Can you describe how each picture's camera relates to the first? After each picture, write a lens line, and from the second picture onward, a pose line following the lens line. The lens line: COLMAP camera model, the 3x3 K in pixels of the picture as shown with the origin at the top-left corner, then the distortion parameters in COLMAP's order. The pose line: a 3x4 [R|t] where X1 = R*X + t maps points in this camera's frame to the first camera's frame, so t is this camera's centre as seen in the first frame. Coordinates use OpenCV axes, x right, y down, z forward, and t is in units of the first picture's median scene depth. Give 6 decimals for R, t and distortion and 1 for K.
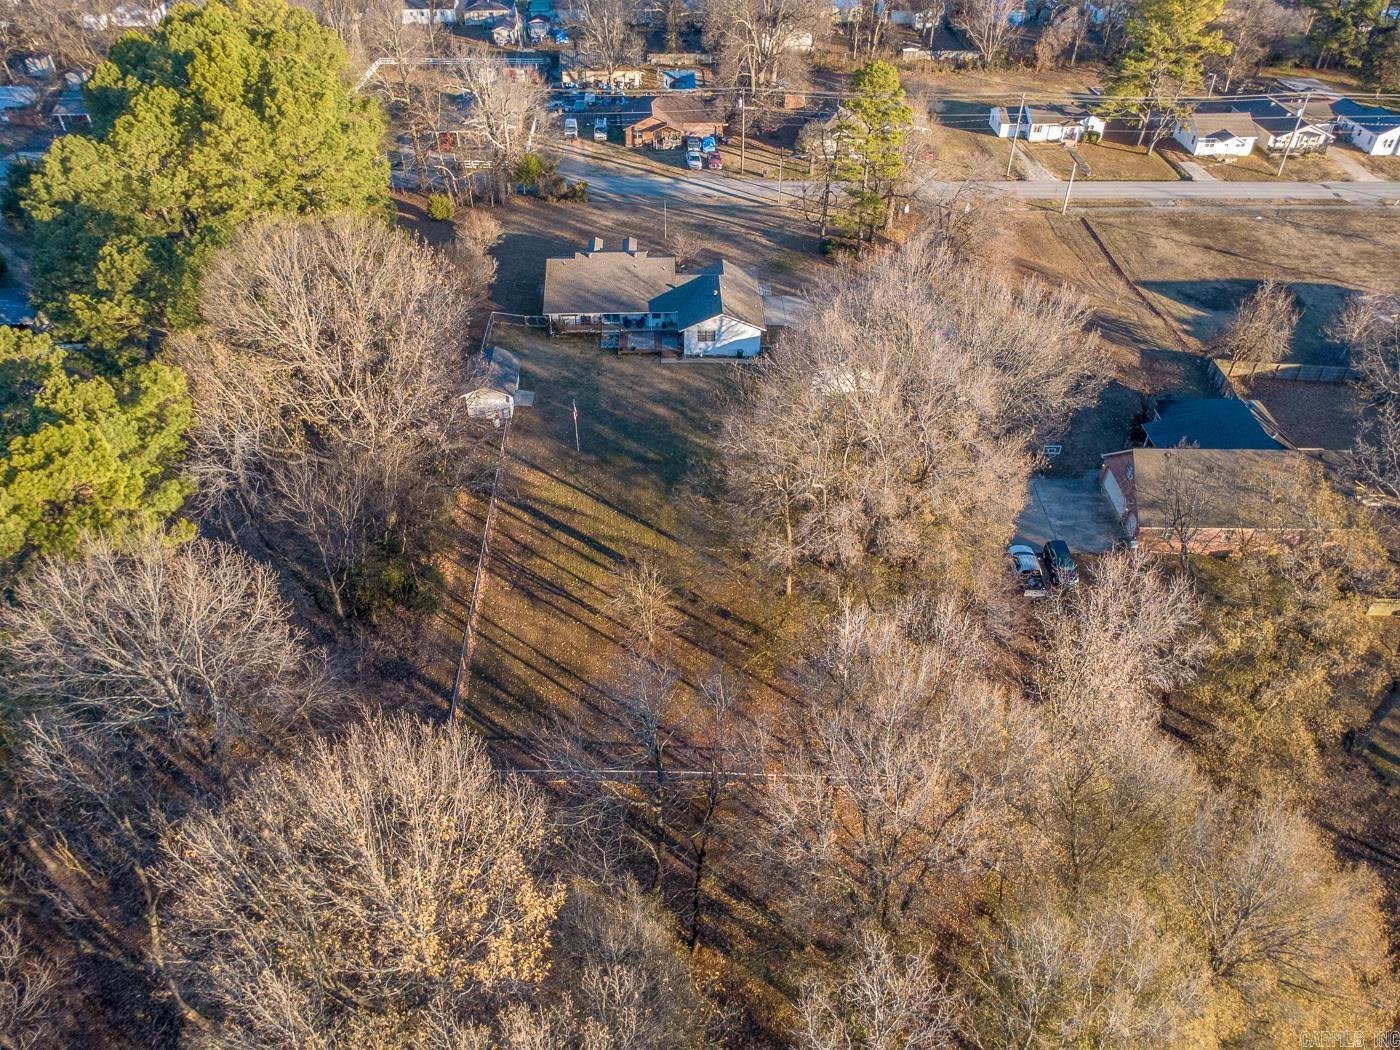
lens RADIAL K [[967.1, 0, 700.0], [0, 967.1, 525.0], [0, 0, 1]] dist [-0.002650, 0.003168]
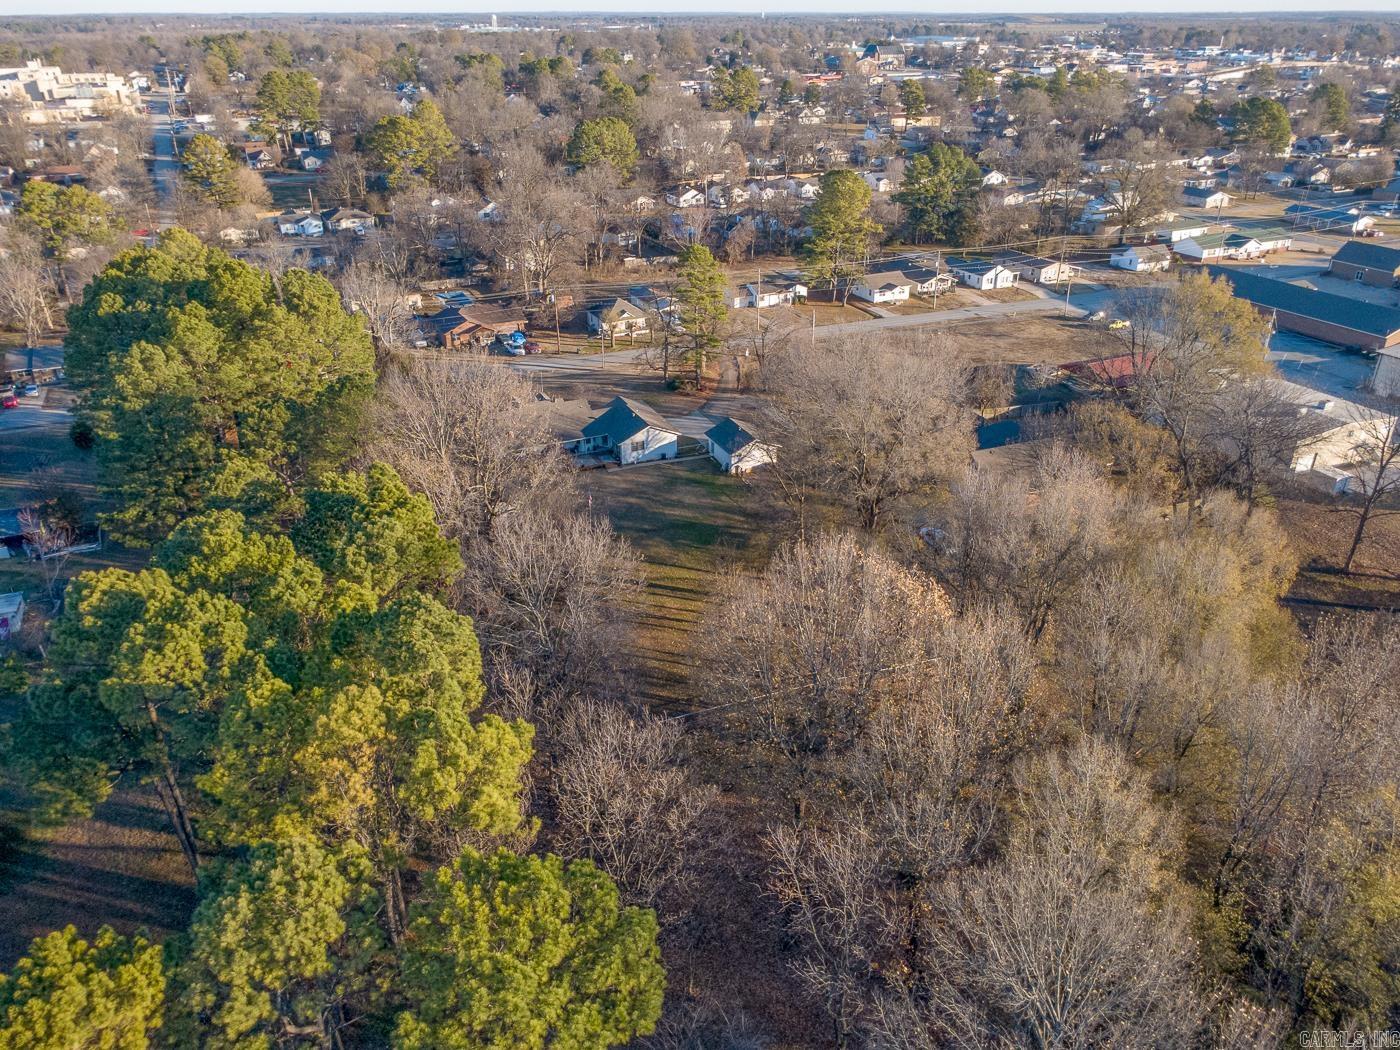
lens RADIAL K [[967.1, 0, 700.0], [0, 967.1, 525.0], [0, 0, 1]] dist [-0.002650, 0.003168]
pose [[0.927186, -0.182319, 0.327239, -0.214398], [0.249036, 0.952573, -0.174888, 0.089202], [-0.279834, 0.243648, 0.928617, -0.110837]]
